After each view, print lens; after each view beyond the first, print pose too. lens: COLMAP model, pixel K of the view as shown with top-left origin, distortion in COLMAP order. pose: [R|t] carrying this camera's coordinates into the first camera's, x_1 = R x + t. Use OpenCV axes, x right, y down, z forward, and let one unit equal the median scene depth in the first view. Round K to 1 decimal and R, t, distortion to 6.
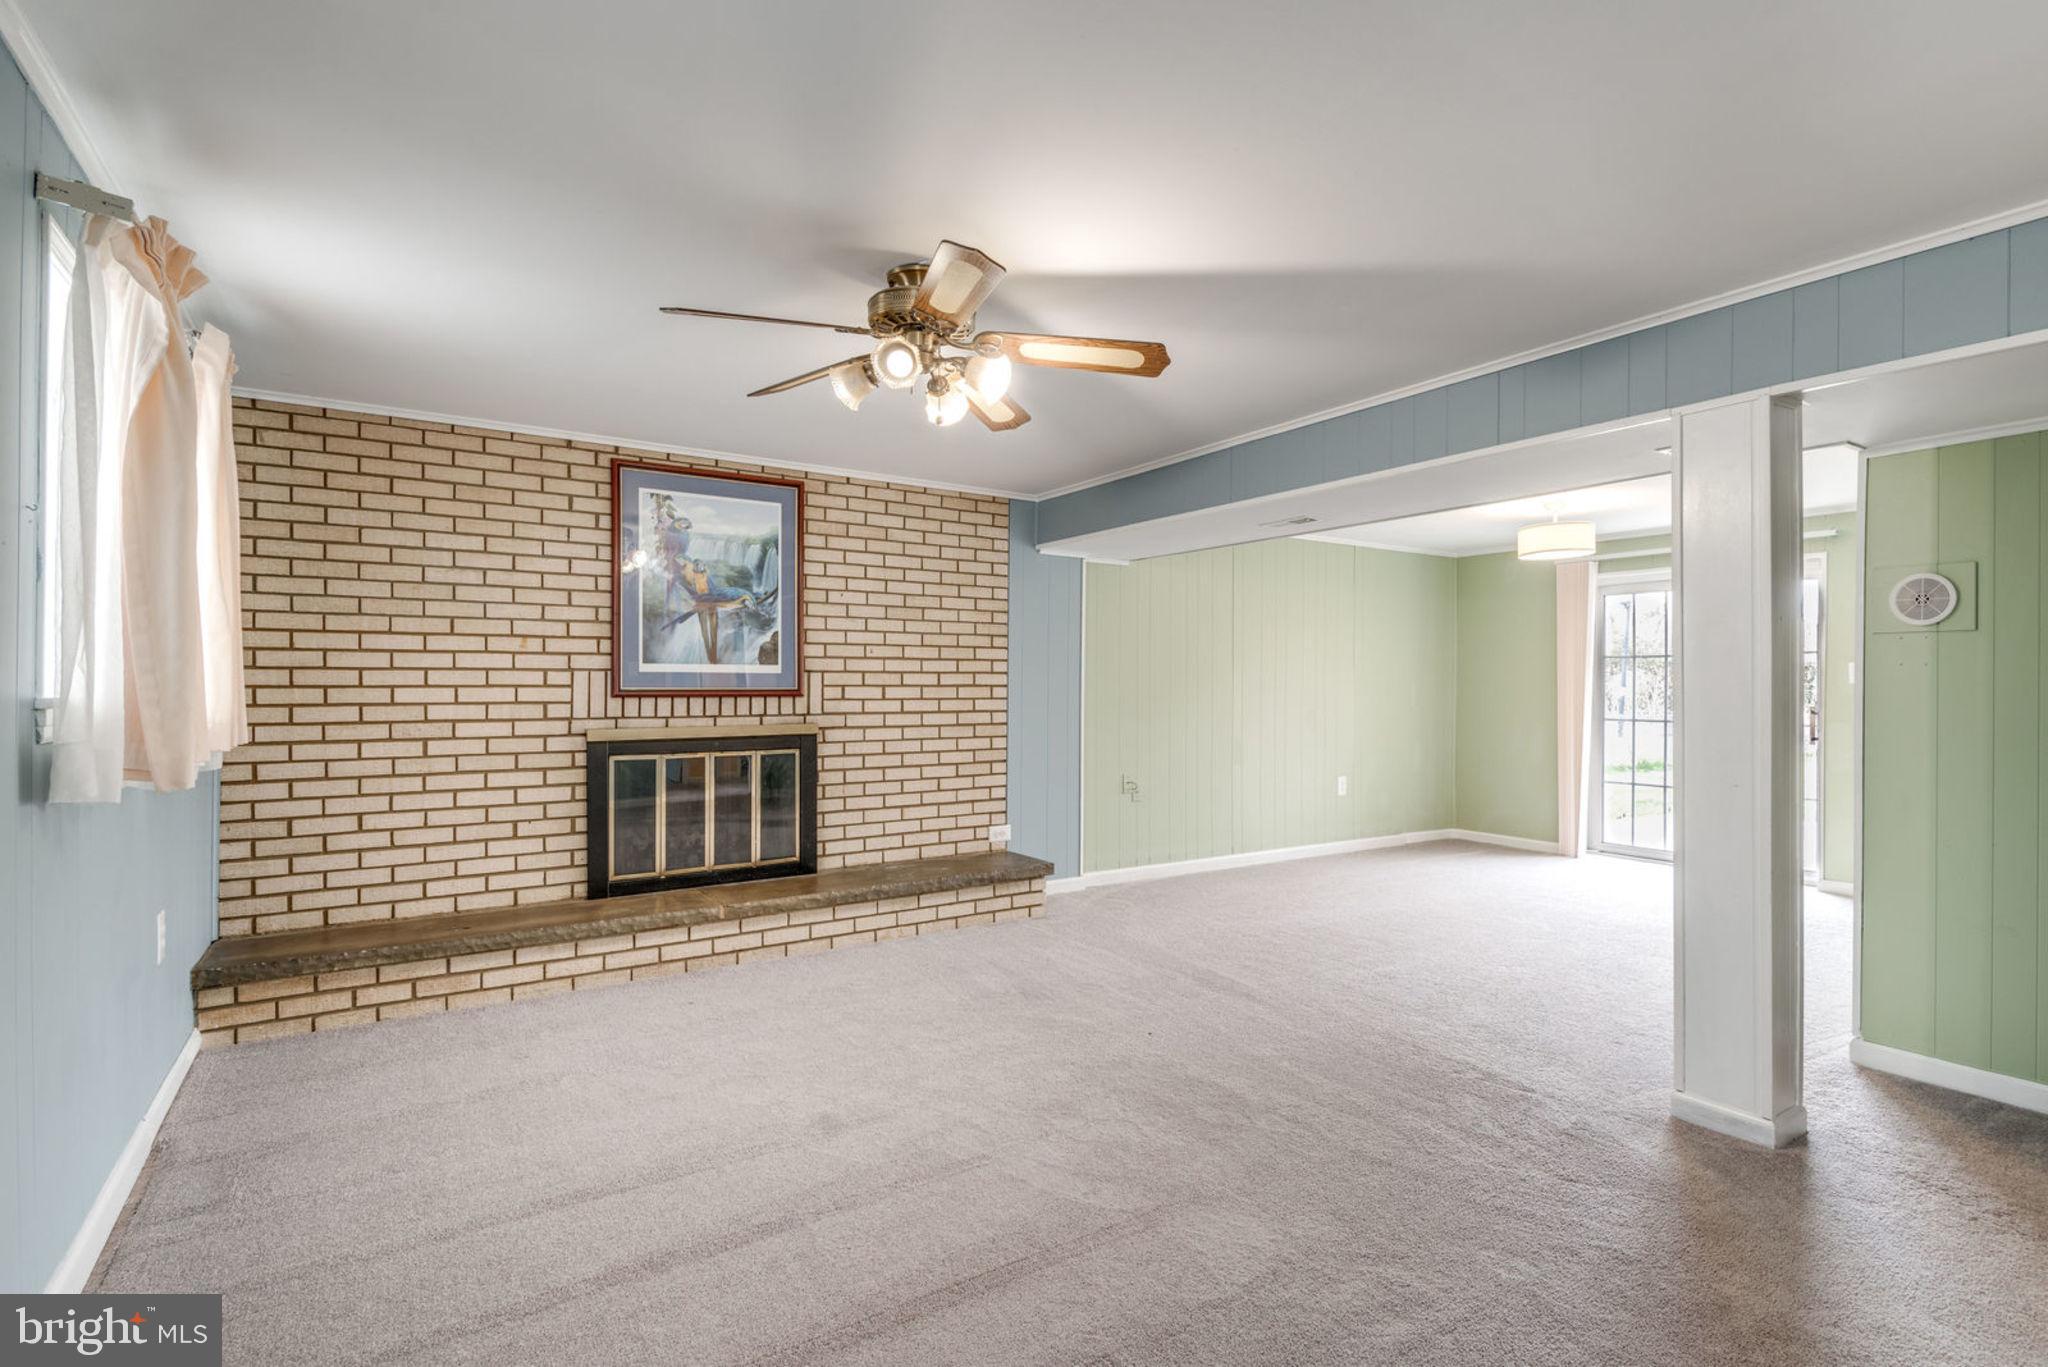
lens RADIAL K [[989.4, 0, 1022.1], [0, 989.4, 688.8], [0, 0, 1]] dist [0.017804, -0.005960]
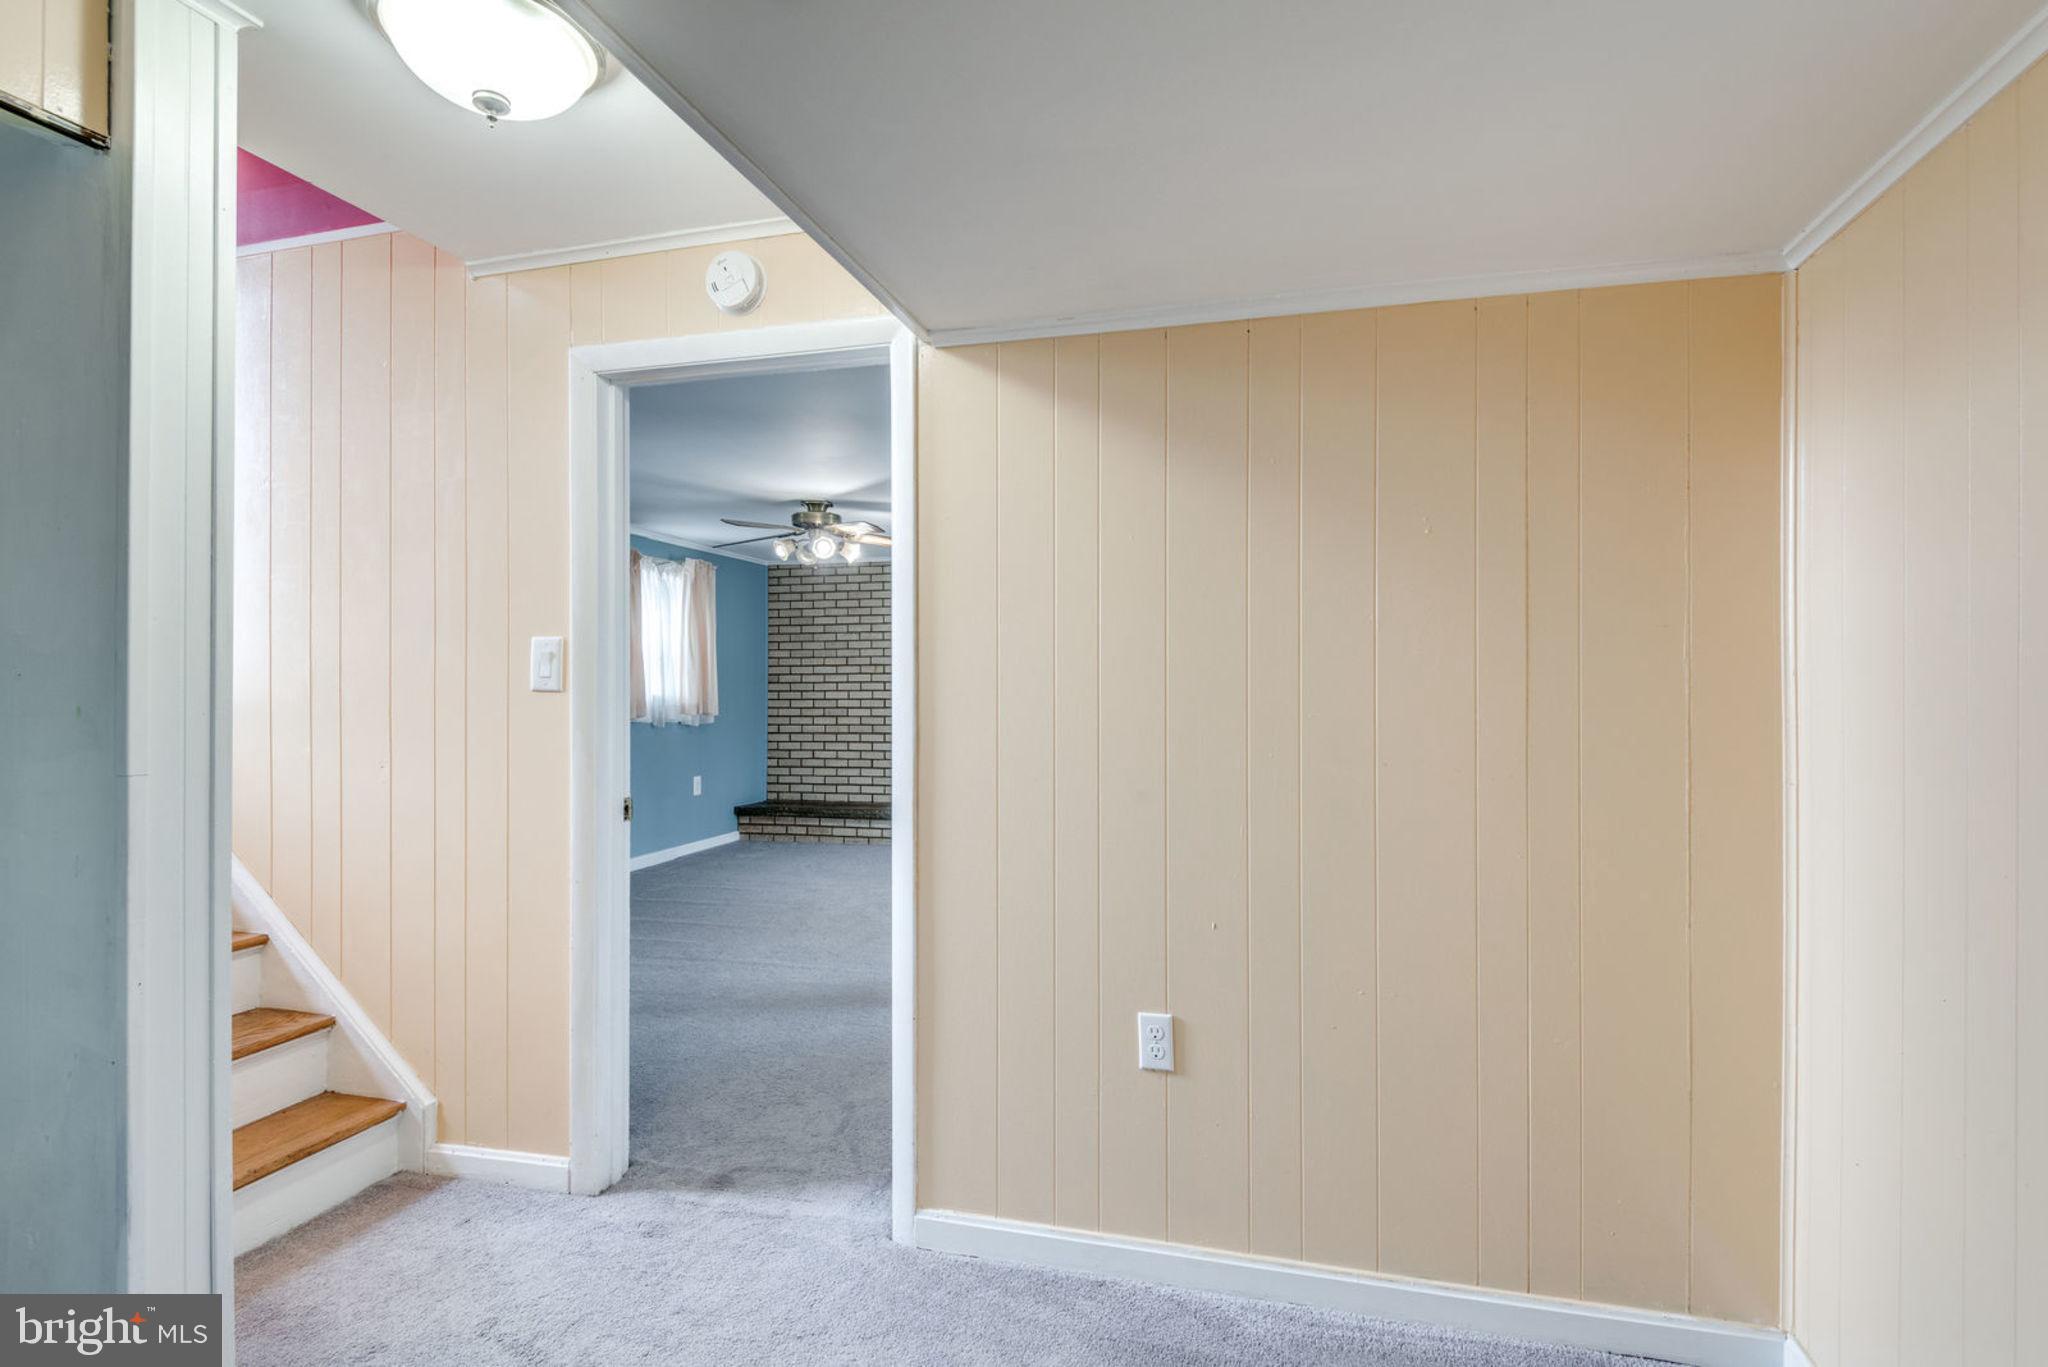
lens RADIAL K [[989.4, 0, 1059.4], [0, 989.4, 686.3], [0, 0, 1]] dist [0.017804, -0.005960]
pose [[0.671840, -0.004939, -0.740680, 1.132852], [0.002731, 0.999987, -0.004191, -0.001820], [0.740691, 0.000793, 0.671845, -0.039137]]
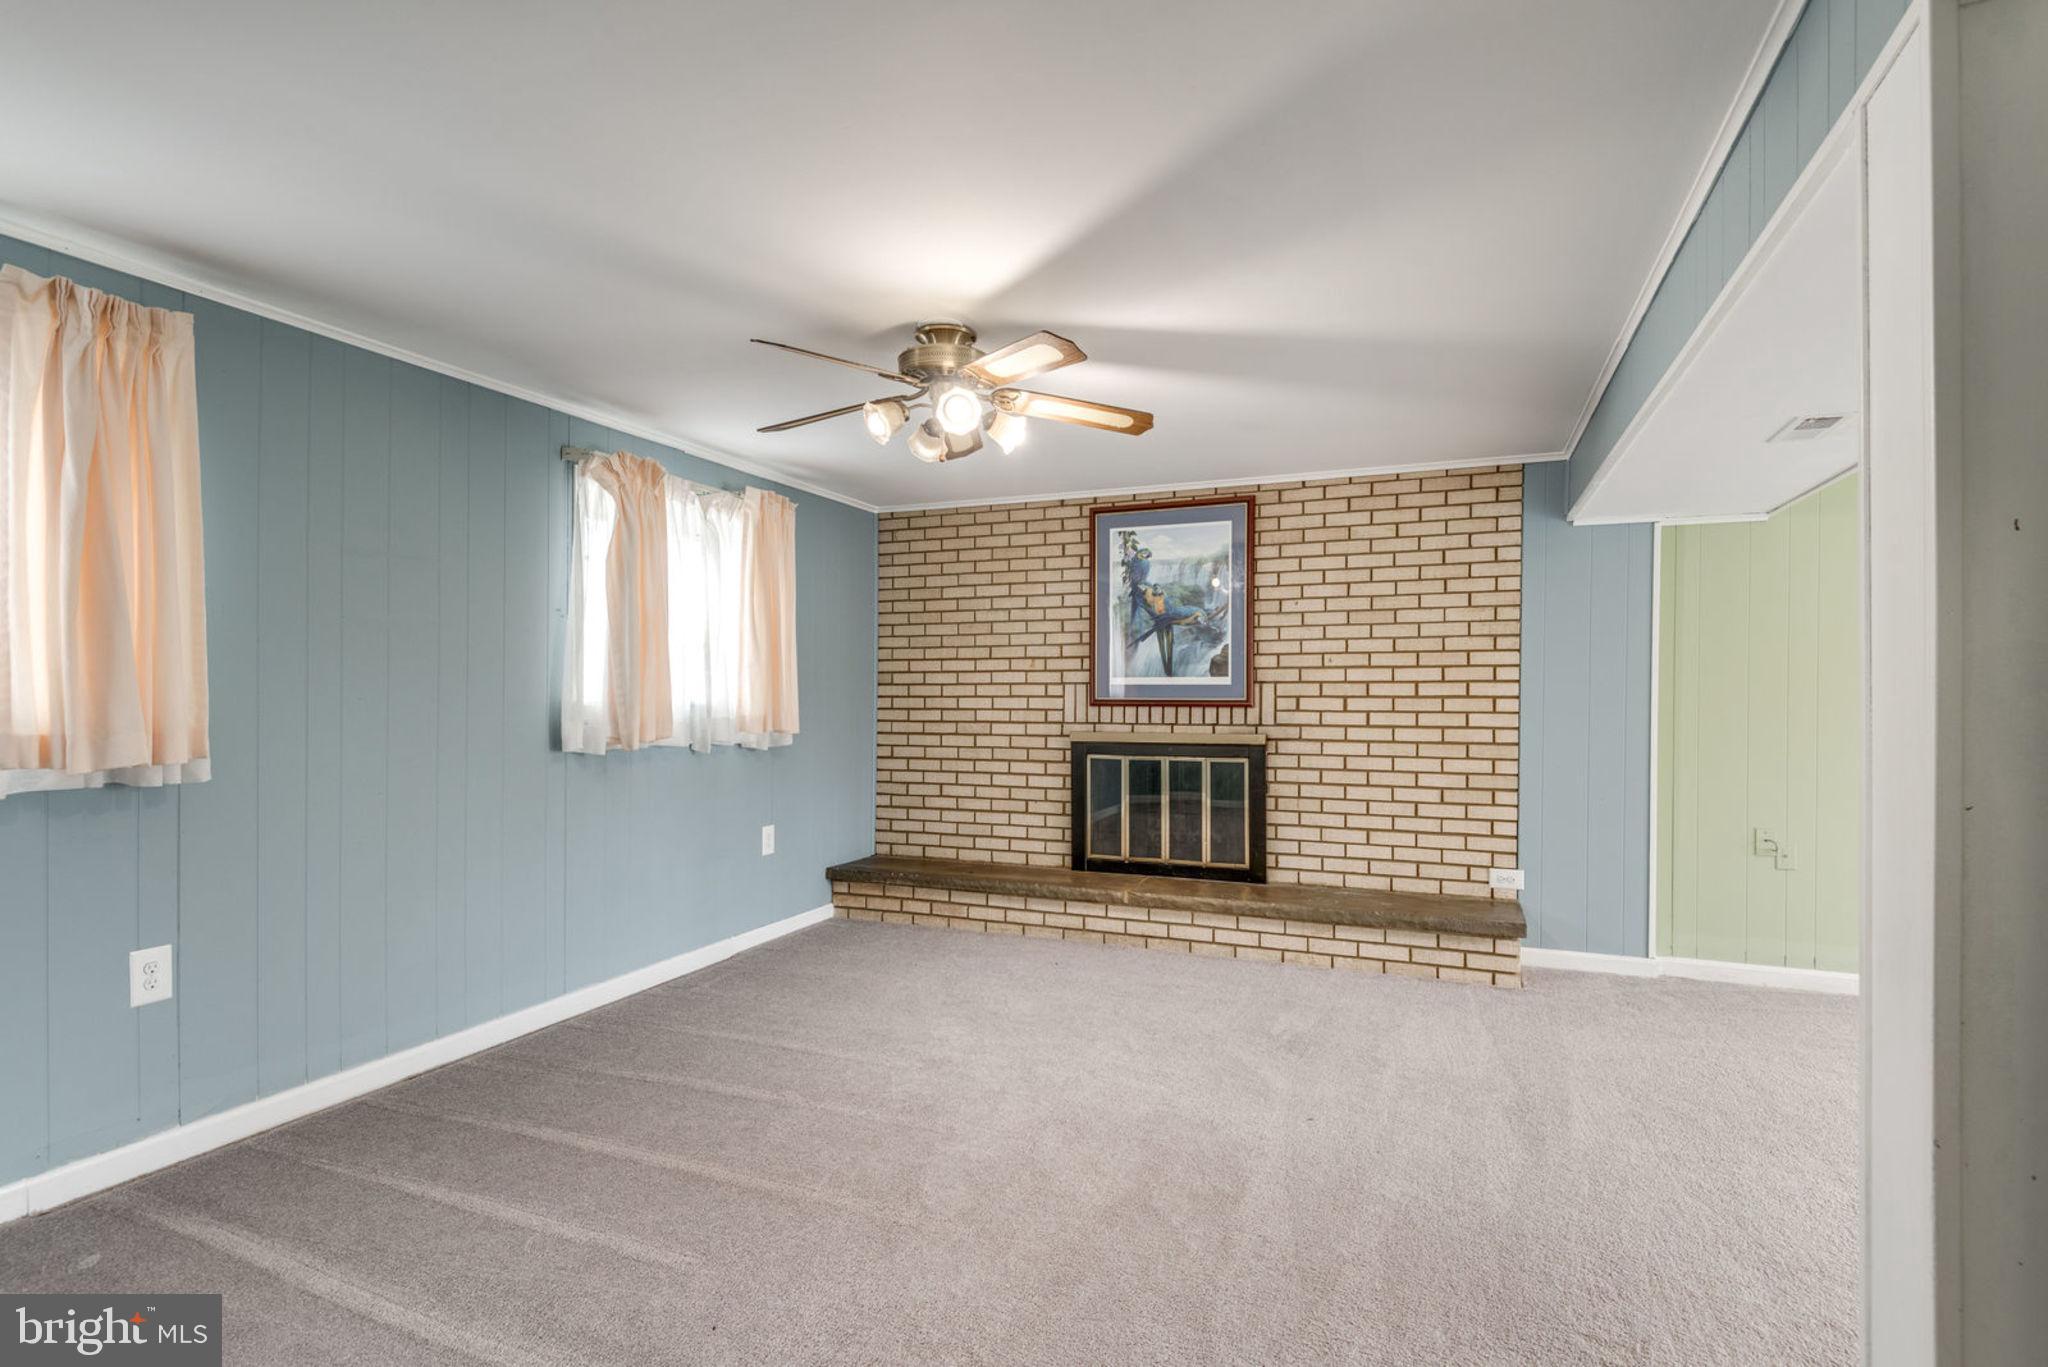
lens RADIAL K [[989.4, 0, 1033.8], [0, 989.4, 695.2], [0, 0, 1]] dist [0.017804, -0.005960]
pose [[0.549723, 0.001060, -0.835347, 0.551007], [-0.002650, 0.999996, -0.000475, -0.003798], [0.835343, 0.002475, 0.549724, 0.279889]]
